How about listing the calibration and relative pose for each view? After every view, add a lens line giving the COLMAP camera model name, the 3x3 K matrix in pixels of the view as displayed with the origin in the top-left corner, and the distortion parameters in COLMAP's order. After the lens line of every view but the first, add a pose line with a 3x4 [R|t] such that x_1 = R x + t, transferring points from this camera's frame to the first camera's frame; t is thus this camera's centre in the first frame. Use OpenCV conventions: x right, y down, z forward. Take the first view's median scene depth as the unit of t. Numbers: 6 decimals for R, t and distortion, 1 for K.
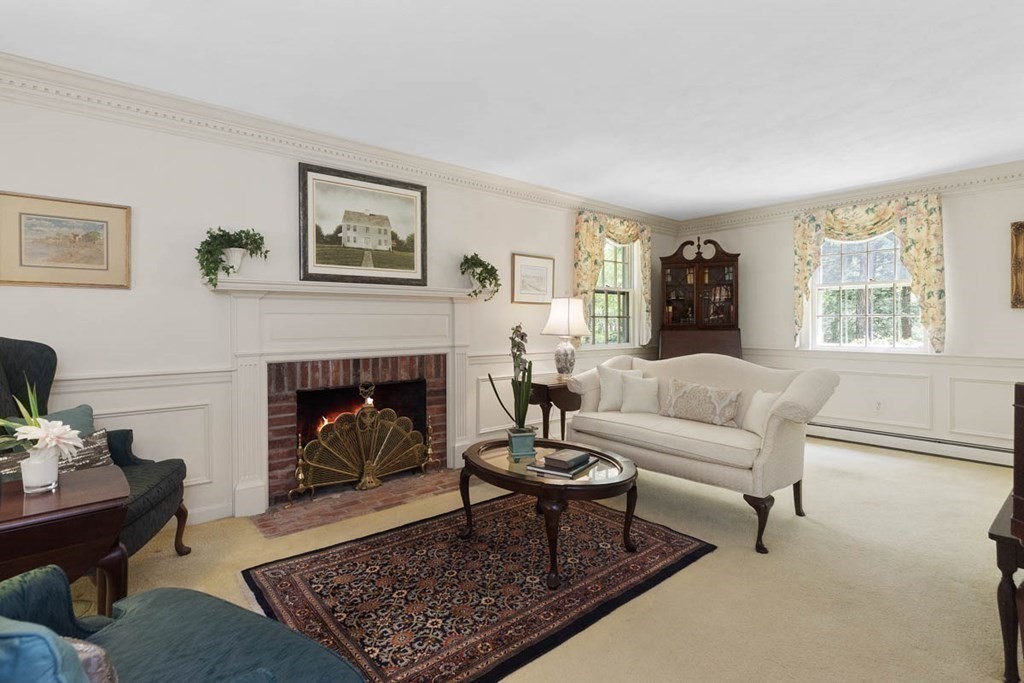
lens RADIAL K [[491.5, 0, 501.3], [0, 491.5, 321.9], [0, 0, 1]] dist [-0.000954, -0.000063]
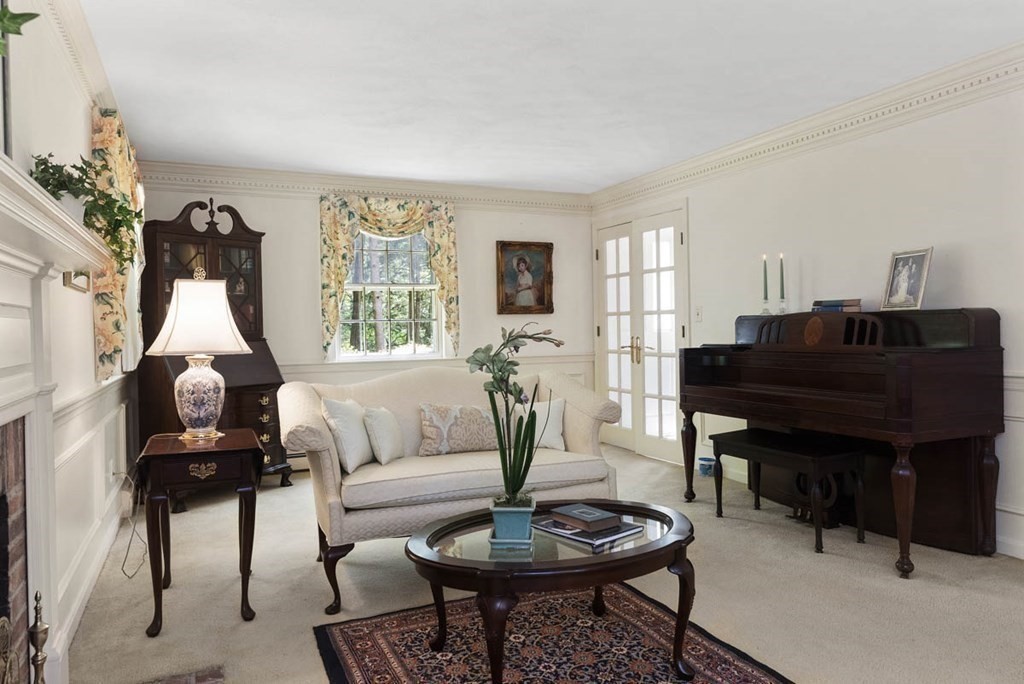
lens RADIAL K [[691.4, 0, 511.6], [0, 691.4, 337.9], [0, 0, 1]] dist [0.000453, 0.000010]
pose [[0.262104, -0.017375, 0.964883, -0.509114], [0.013107, 0.999810, 0.014443, 0.004331], [-0.964951, 0.008861, 0.262282, 0.513824]]
